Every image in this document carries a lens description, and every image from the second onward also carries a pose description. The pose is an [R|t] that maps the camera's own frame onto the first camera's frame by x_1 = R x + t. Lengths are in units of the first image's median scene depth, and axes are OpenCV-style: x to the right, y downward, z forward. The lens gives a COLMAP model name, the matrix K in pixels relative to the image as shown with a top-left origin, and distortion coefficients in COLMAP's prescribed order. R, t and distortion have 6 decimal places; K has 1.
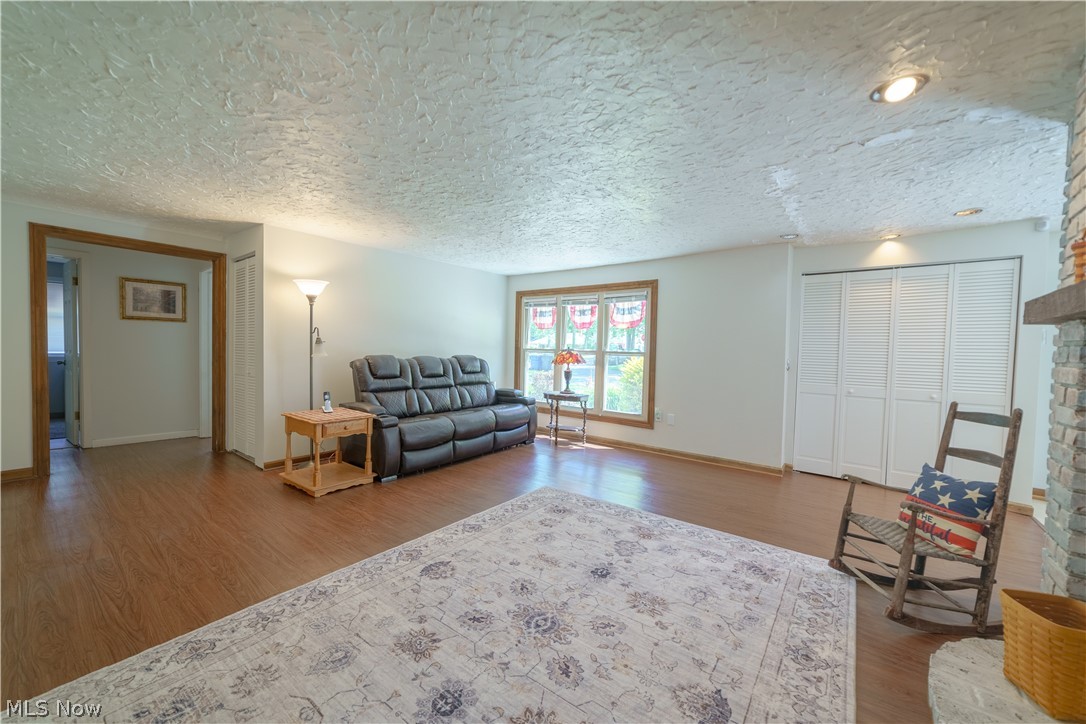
lens RADIAL K [[420.8, 0, 543.0], [0, 420.8, 365.2], [0, 0, 1]] dist [-0.014974, 0.007238]
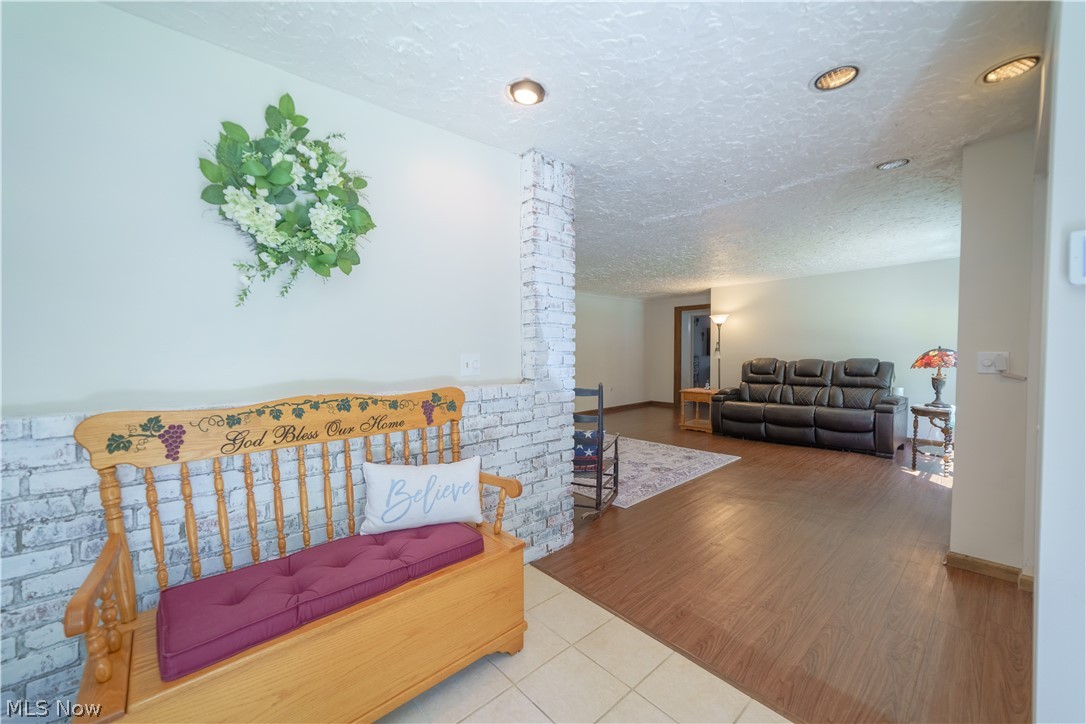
lens RADIAL K [[420.8, 0, 543.0], [0, 420.8, 365.2], [0, 0, 1]] dist [-0.014974, 0.007238]
pose [[-0.171928, 0.009071, -0.985068, 2.119769], [-0.035060, 0.999268, 0.015321, 0.011155], [0.984485, 0.037170, -0.171484, 0.953135]]
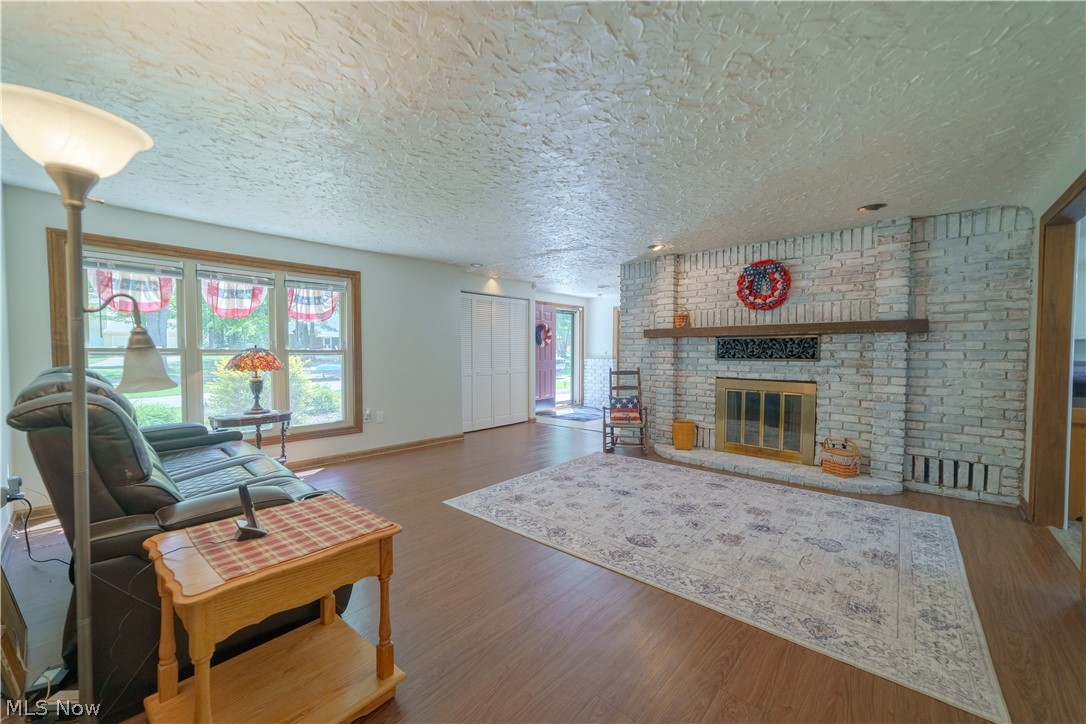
lens RADIAL K [[420.8, 0, 543.0], [0, 420.8, 365.2], [0, 0, 1]] dist [-0.014974, 0.007238]
pose [[0.065136, -0.060220, 0.996058, -1.325816], [0.036539, 0.997652, 0.057927, -0.075183], [-0.997207, 0.032622, 0.067184, 1.112944]]
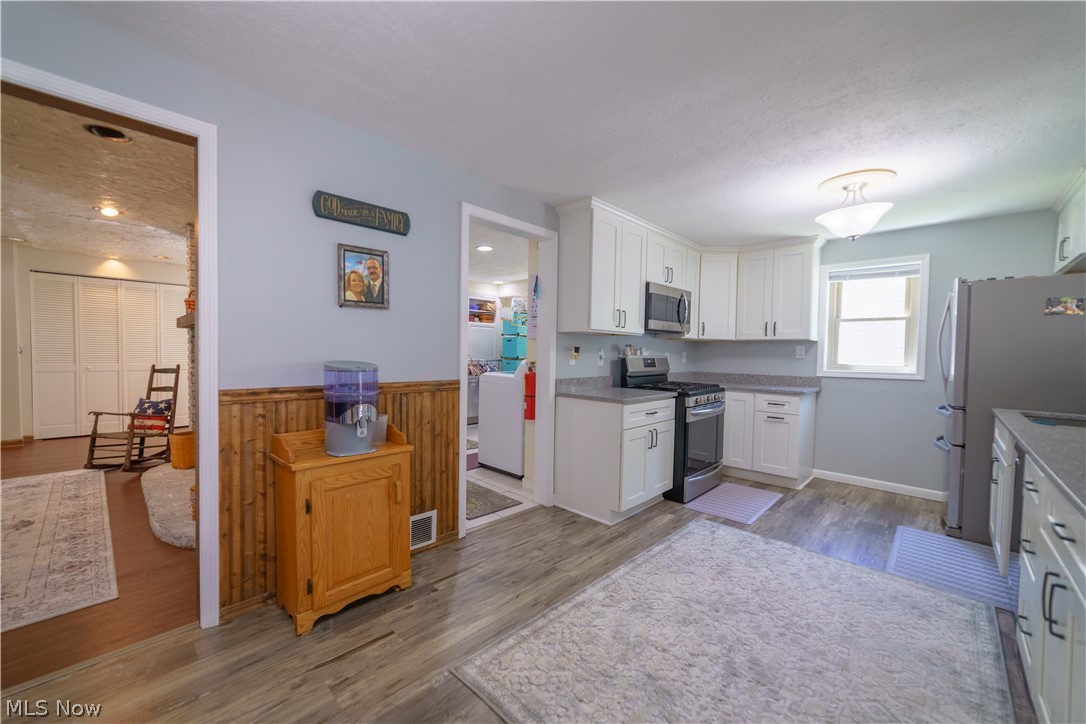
lens RADIAL K [[420.8, 0, 543.0], [0, 420.8, 365.2], [0, 0, 1]] dist [-0.014974, 0.007238]
pose [[0.100592, -0.056143, 0.993342, -0.725003], [0.017923, 0.998347, 0.054611, 0.015064], [-0.994766, 0.012310, 0.101432, -0.945503]]
